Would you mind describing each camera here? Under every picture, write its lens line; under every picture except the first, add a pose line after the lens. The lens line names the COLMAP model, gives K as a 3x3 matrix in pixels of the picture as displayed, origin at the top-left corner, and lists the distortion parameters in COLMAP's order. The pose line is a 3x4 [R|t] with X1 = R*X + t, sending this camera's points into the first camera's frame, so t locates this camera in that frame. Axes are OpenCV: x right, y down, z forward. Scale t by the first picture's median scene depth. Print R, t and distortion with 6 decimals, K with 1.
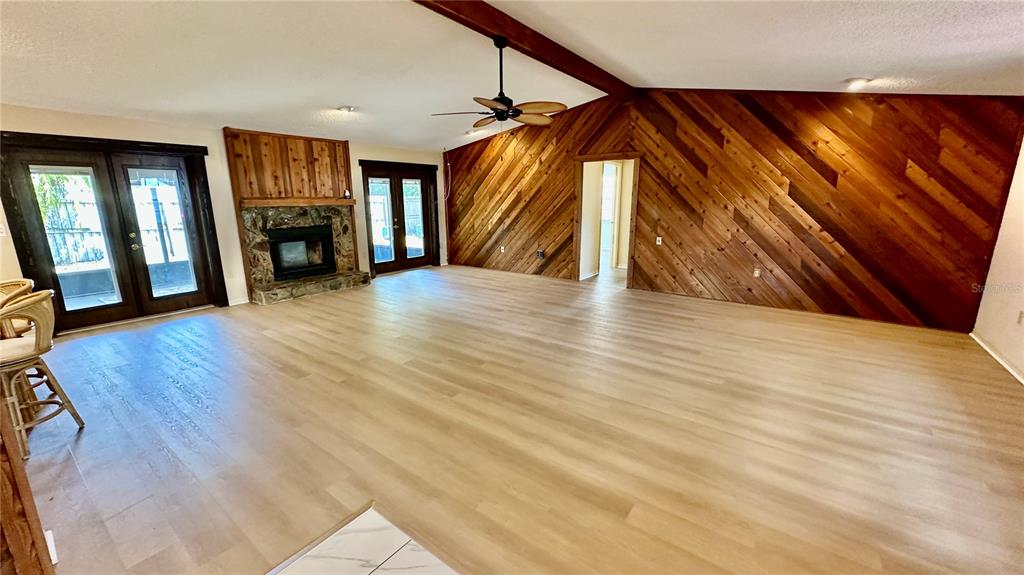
lens RADIAL K [[406.9, 0, 512.7], [0, 406.9, 287.2], [0, 0, 1]] dist [-0.000536, 0.000003]
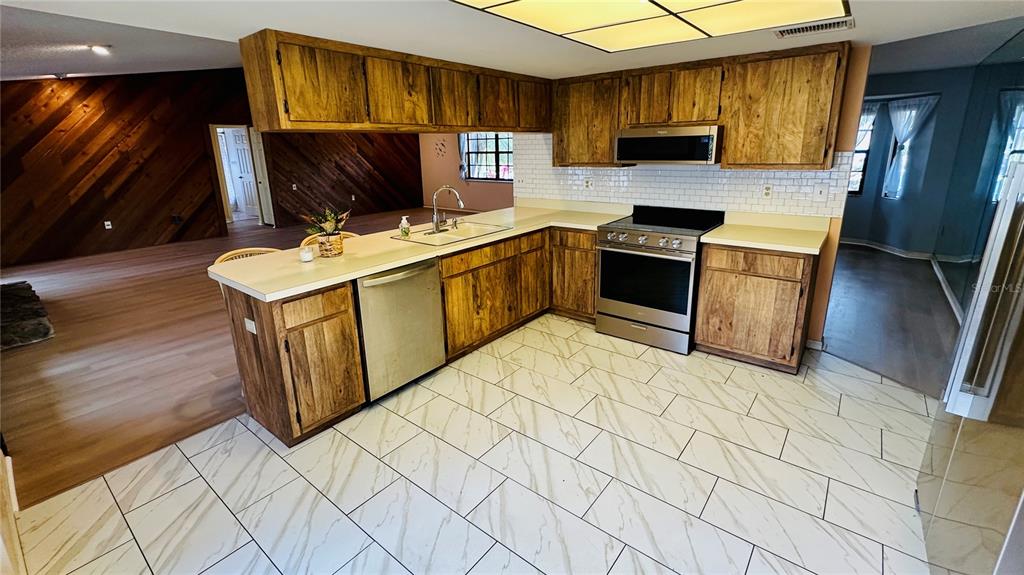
lens RADIAL K [[443.2, 0, 511.4], [0, 443.2, 262.8], [0, 0, 1]] dist [-0.000691, -0.000152]
pose [[0.036650, -0.250231, 0.967492, -1.093569], [0.237124, 0.942671, 0.234828, -0.050300], [-0.970788, 0.220809, 0.093885, 0.207918]]
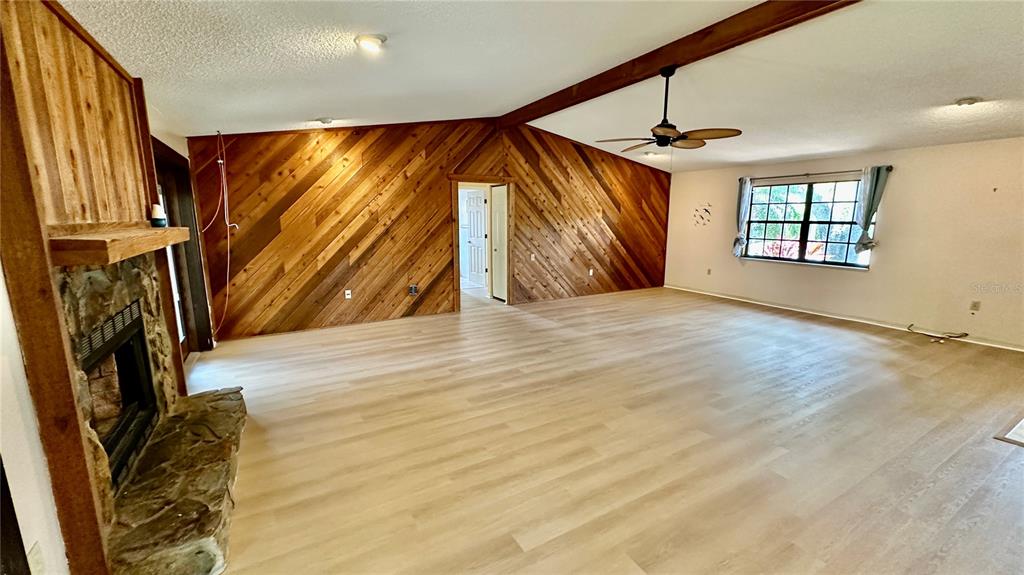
lens RADIAL K [[406.9, 0, 512.6], [0, 406.9, 287.8], [0, 0, 1]] dist [-0.000536, 0.000003]
pose [[0.394696, -0.155745, 0.905515, -0.692769], [0.200070, 0.976449, 0.080739, -0.131912], [-0.896765, 0.149299, 0.416561, 0.579836]]
